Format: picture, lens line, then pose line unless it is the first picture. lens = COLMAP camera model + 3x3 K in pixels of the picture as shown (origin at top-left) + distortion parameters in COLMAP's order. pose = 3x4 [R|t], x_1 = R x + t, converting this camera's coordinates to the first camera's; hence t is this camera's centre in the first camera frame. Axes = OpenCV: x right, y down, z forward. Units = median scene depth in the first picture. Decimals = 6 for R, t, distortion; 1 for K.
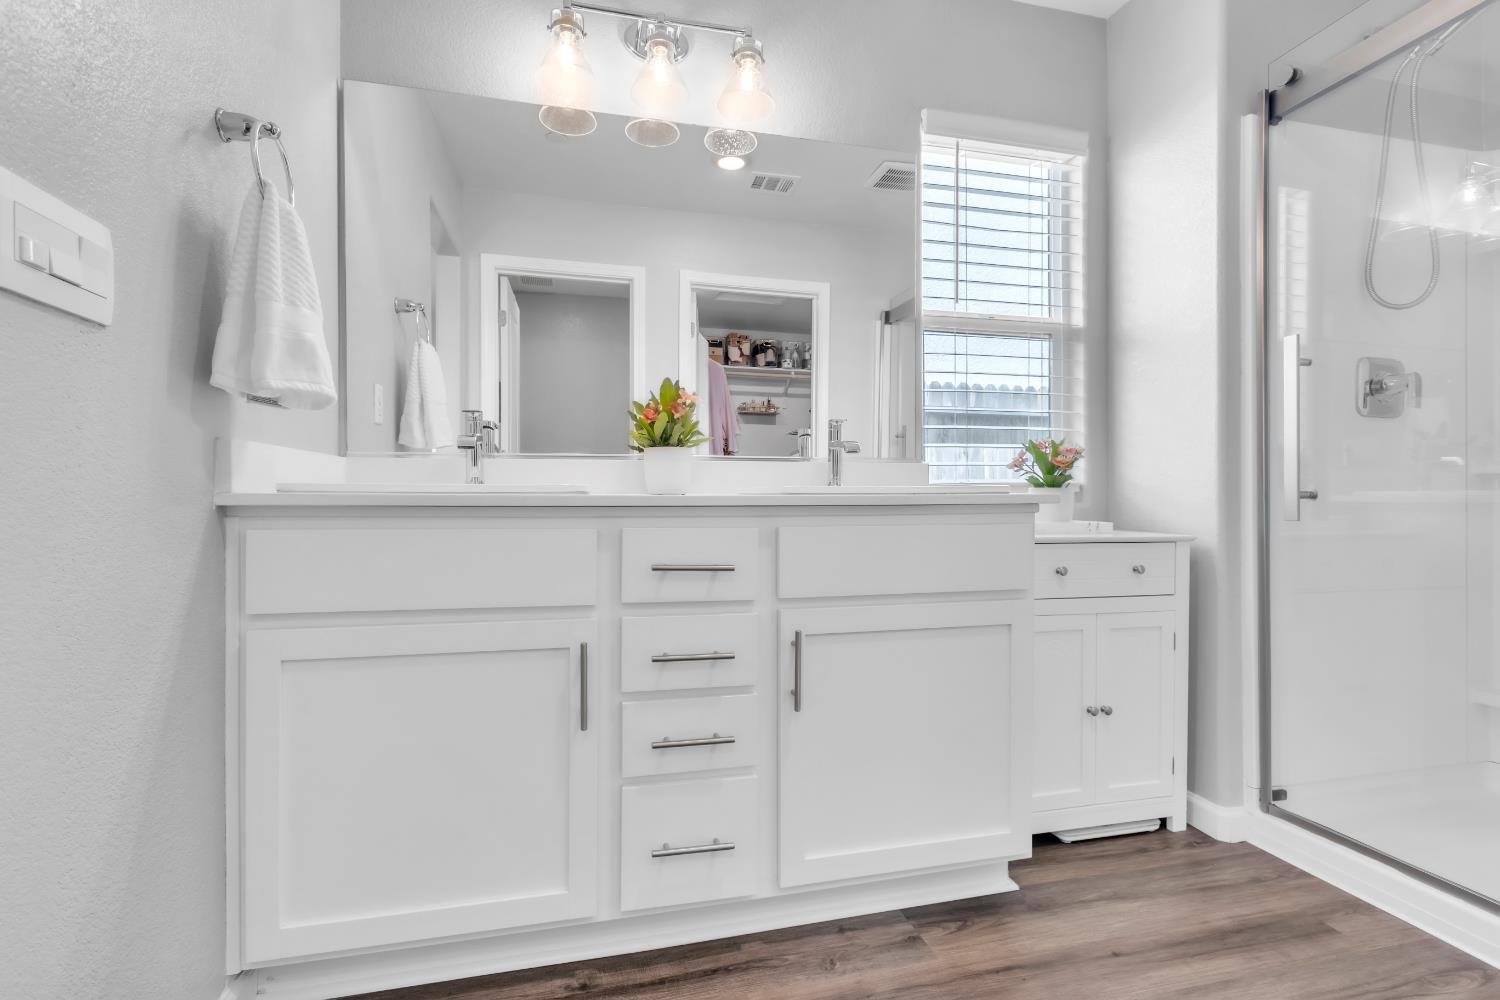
lens RADIAL K [[670.4, 0, 742.8], [0, 670.4, 500.4], [0, 0, 1]] dist [0.003110, -0.001528]
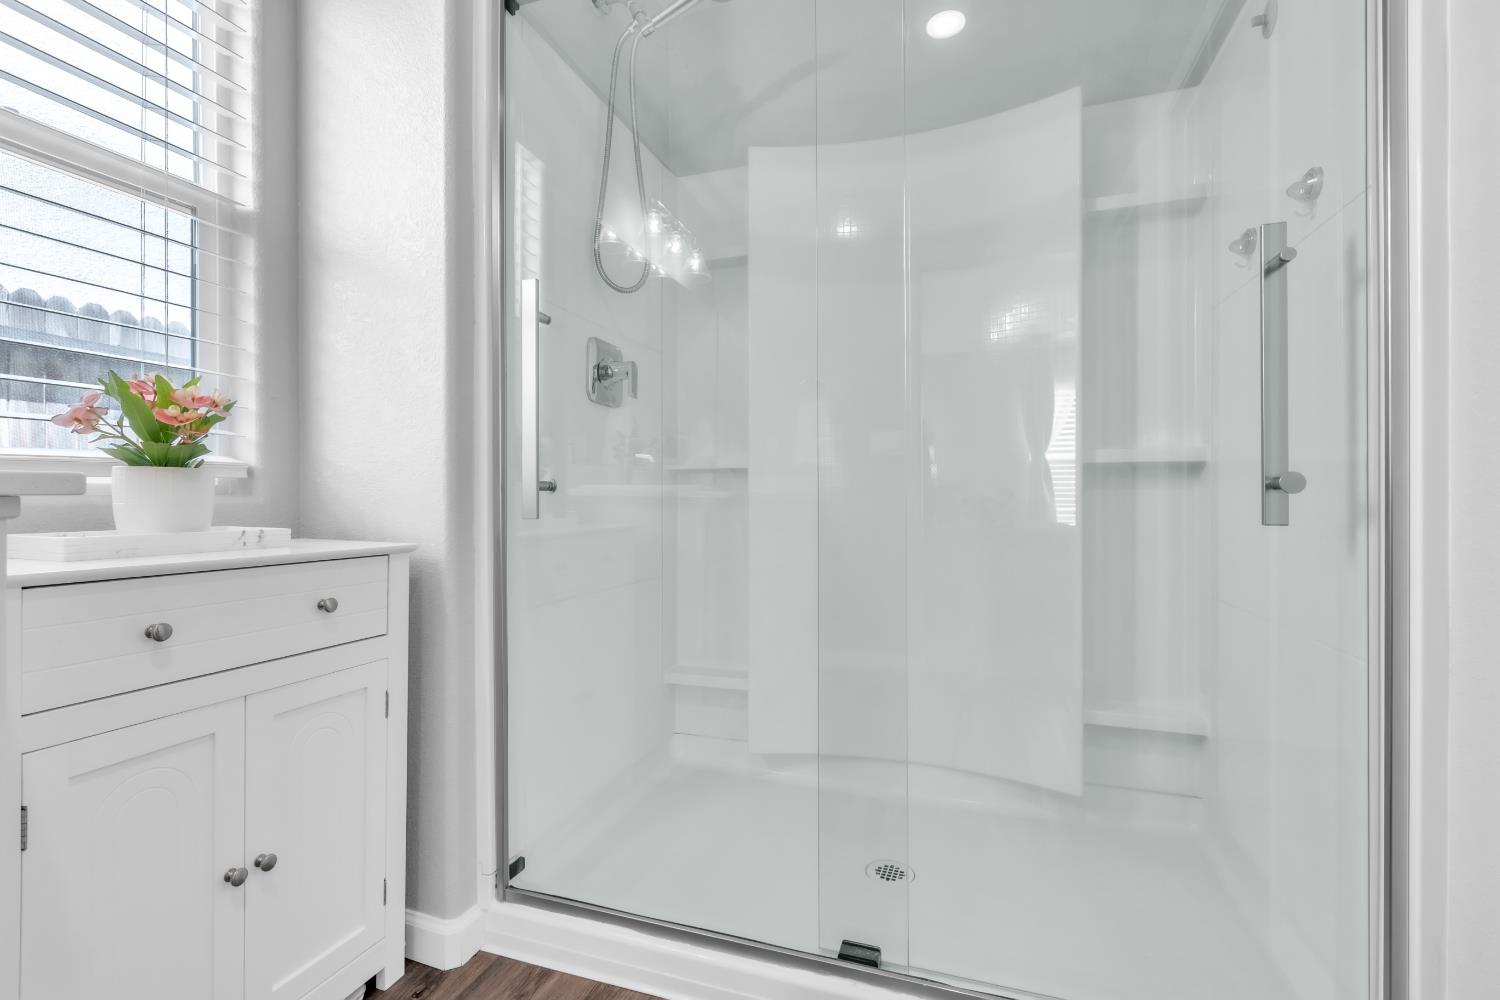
lens RADIAL K [[670.4, 0, 748.7], [0, 670.4, 499.5], [0, 0, 1]] dist [0.003110, -0.001528]
pose [[0.530959, -0.002544, 0.847393, 0.263115], [-0.001804, 0.999990, 0.004132, 0.003521], [-0.847395, -0.003723, 0.530949, 0.334472]]
